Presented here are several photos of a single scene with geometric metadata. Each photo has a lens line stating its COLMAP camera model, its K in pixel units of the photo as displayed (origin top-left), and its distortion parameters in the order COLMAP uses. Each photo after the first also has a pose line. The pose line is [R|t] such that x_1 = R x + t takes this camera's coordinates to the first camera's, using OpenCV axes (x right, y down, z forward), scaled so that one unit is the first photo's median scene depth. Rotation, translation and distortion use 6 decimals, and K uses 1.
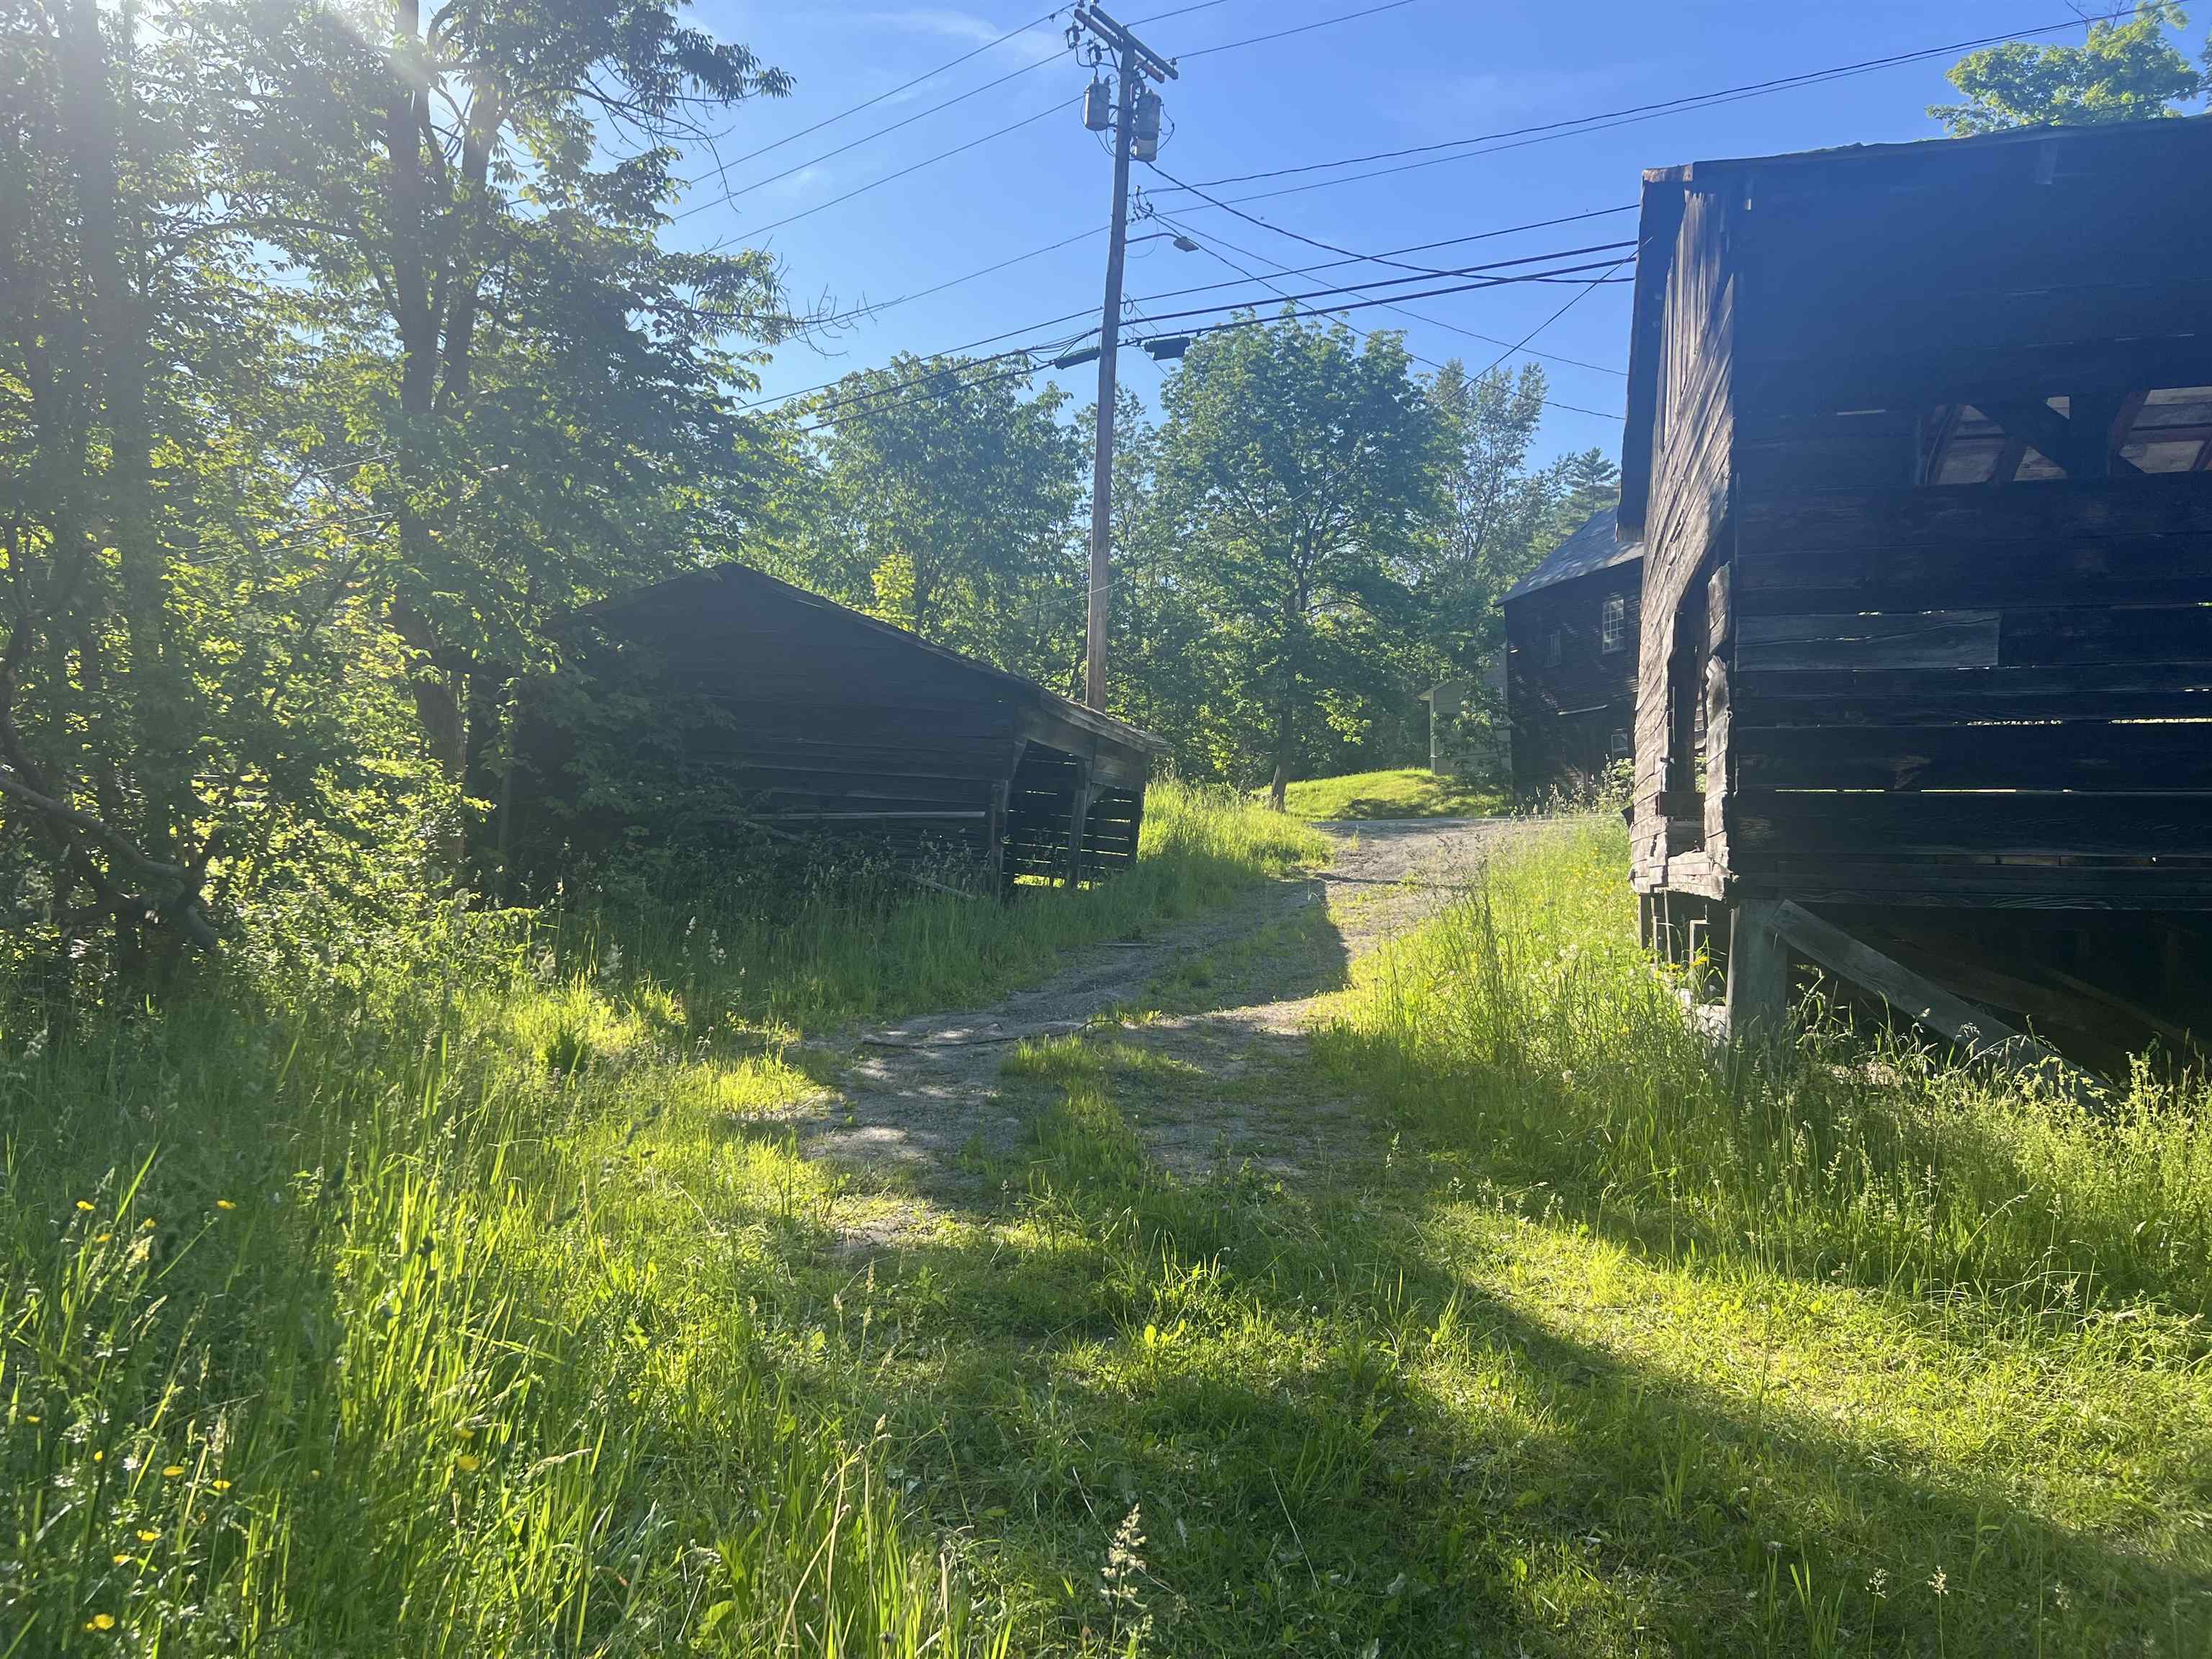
lens RADIAL K [[1627.8, 0, 1139.4], [0, 1627.8, 821.2], [0, 0, 1]] dist [0.045623, -0.053247]
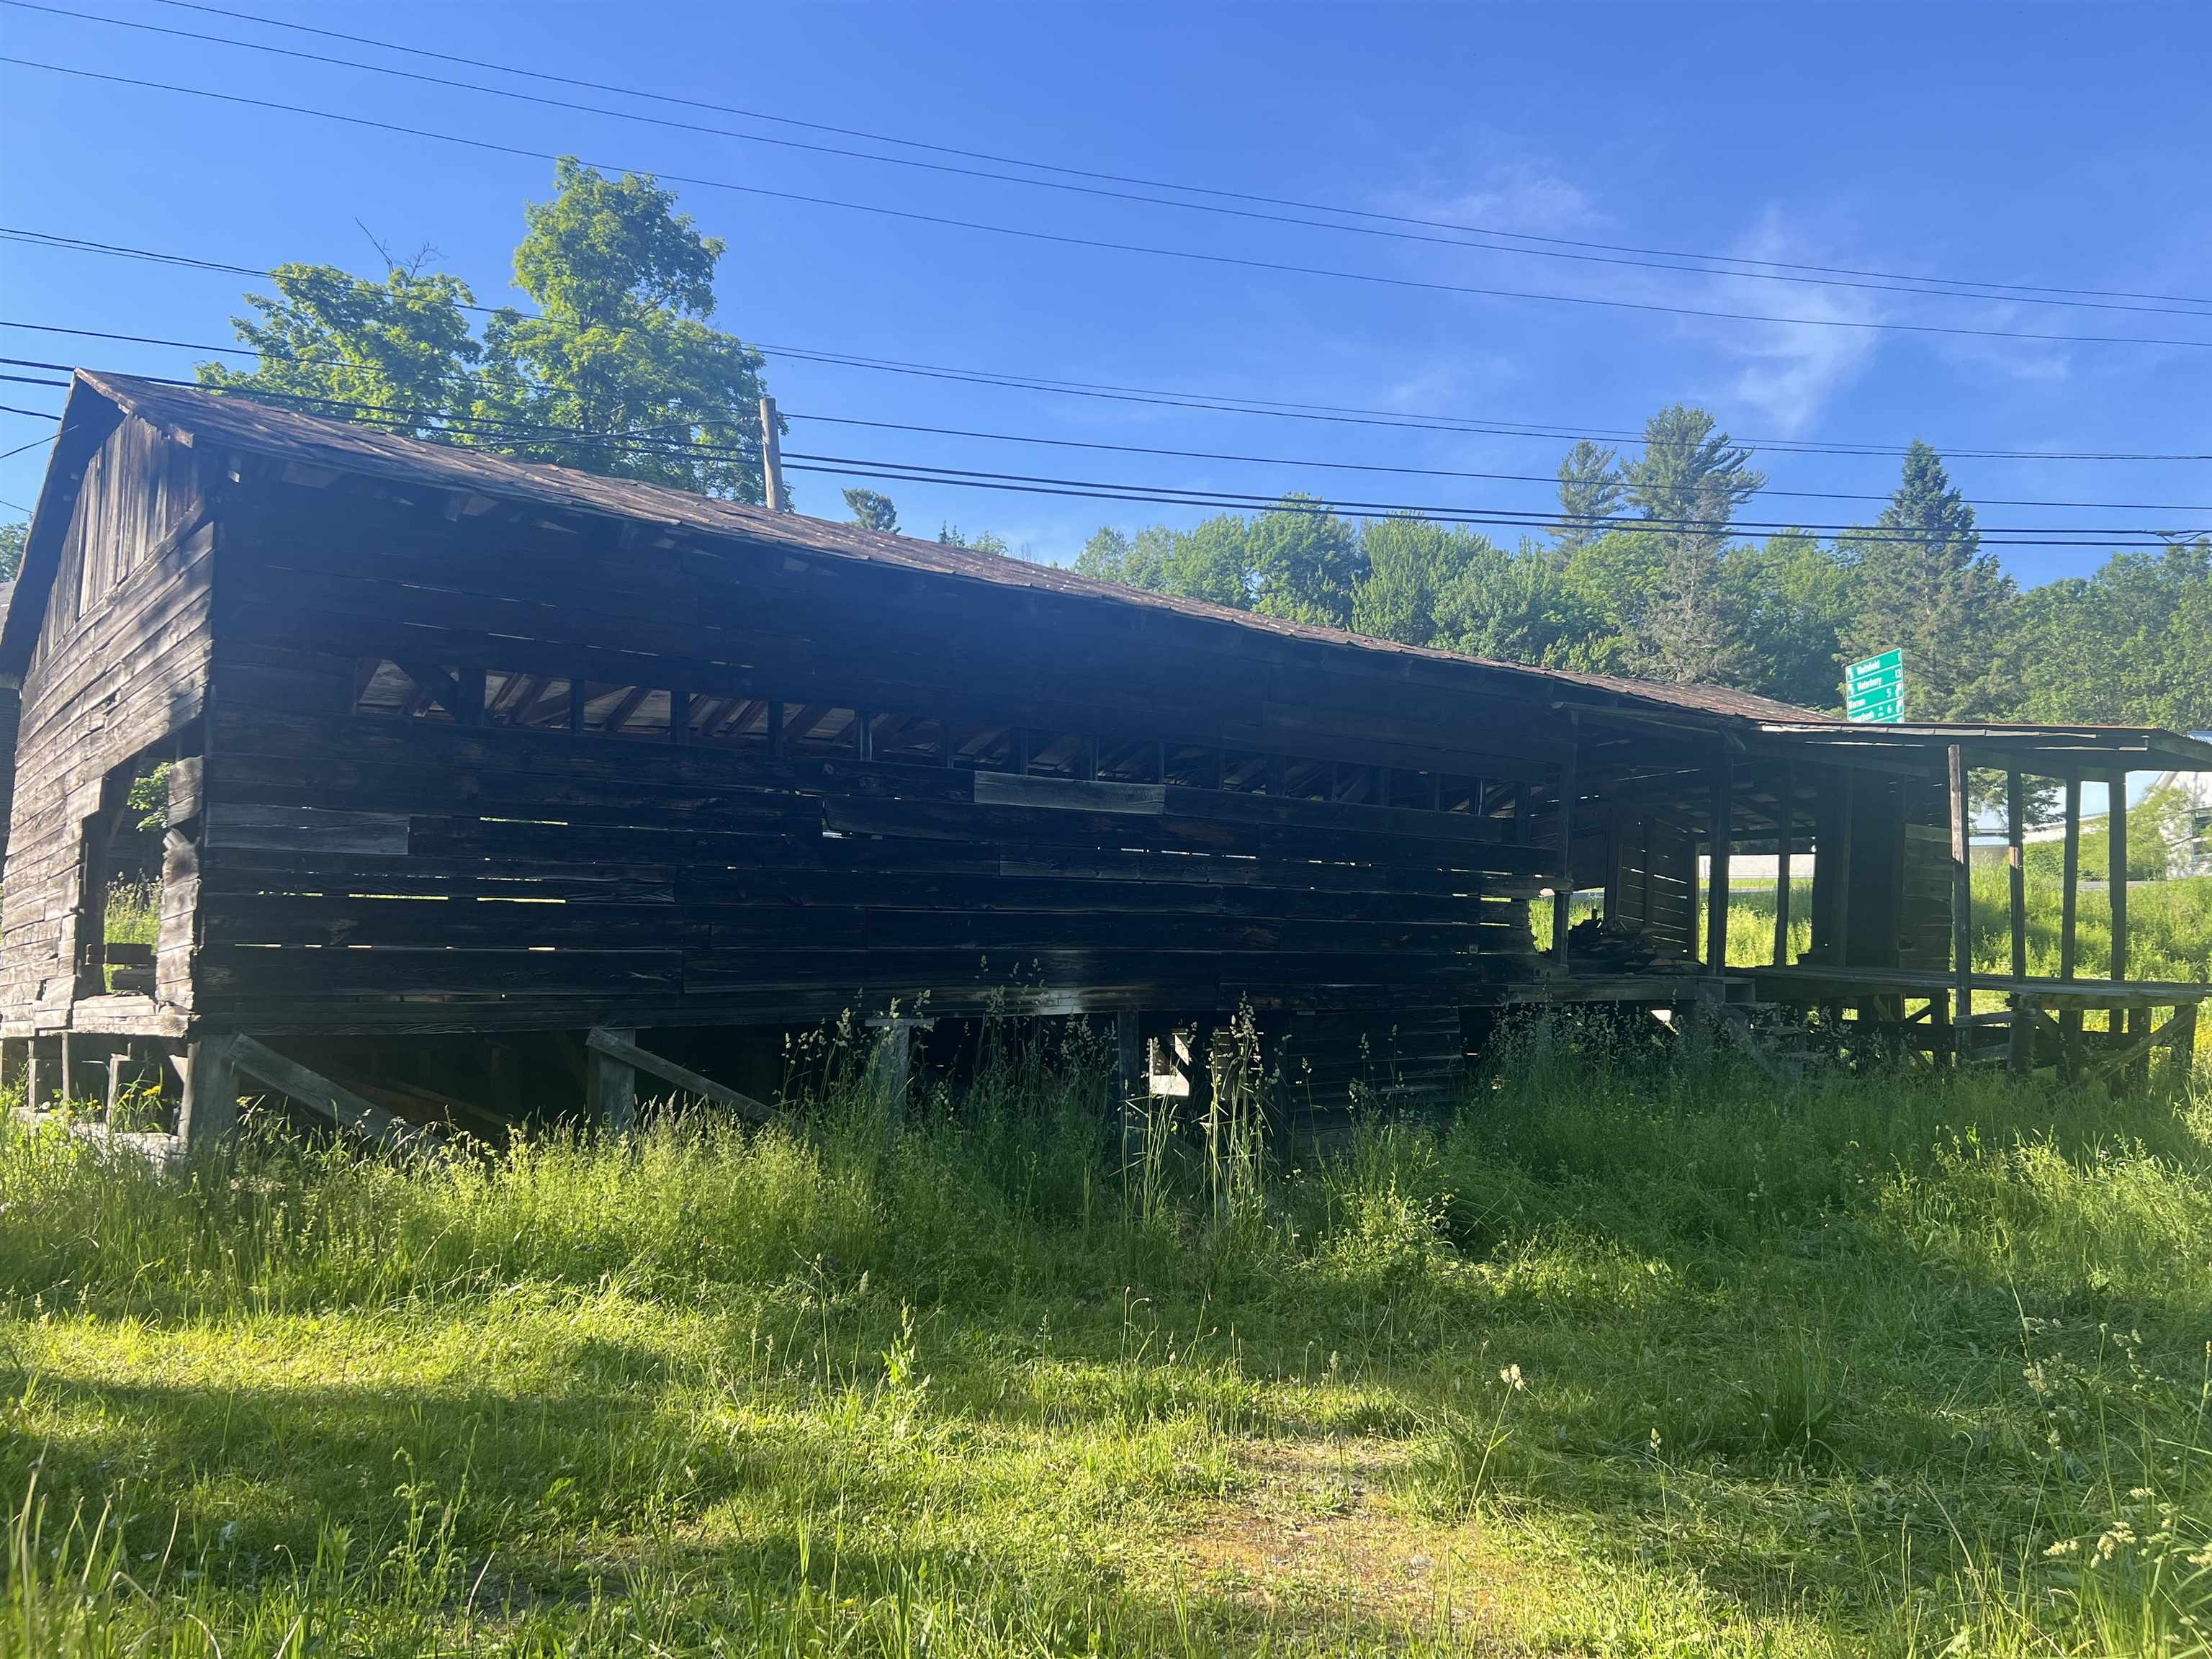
lens RADIAL K [[1627.8, 0, 1139.4], [0, 1627.8, 821.2], [0, 0, 1]] dist [0.045623, -0.053247]
pose [[0.552622, 0.072752, 0.830250, -0.273274], [-0.004451, 0.996426, -0.084350, -0.010640], [-0.833420, 0.042918, 0.550971, -0.257902]]
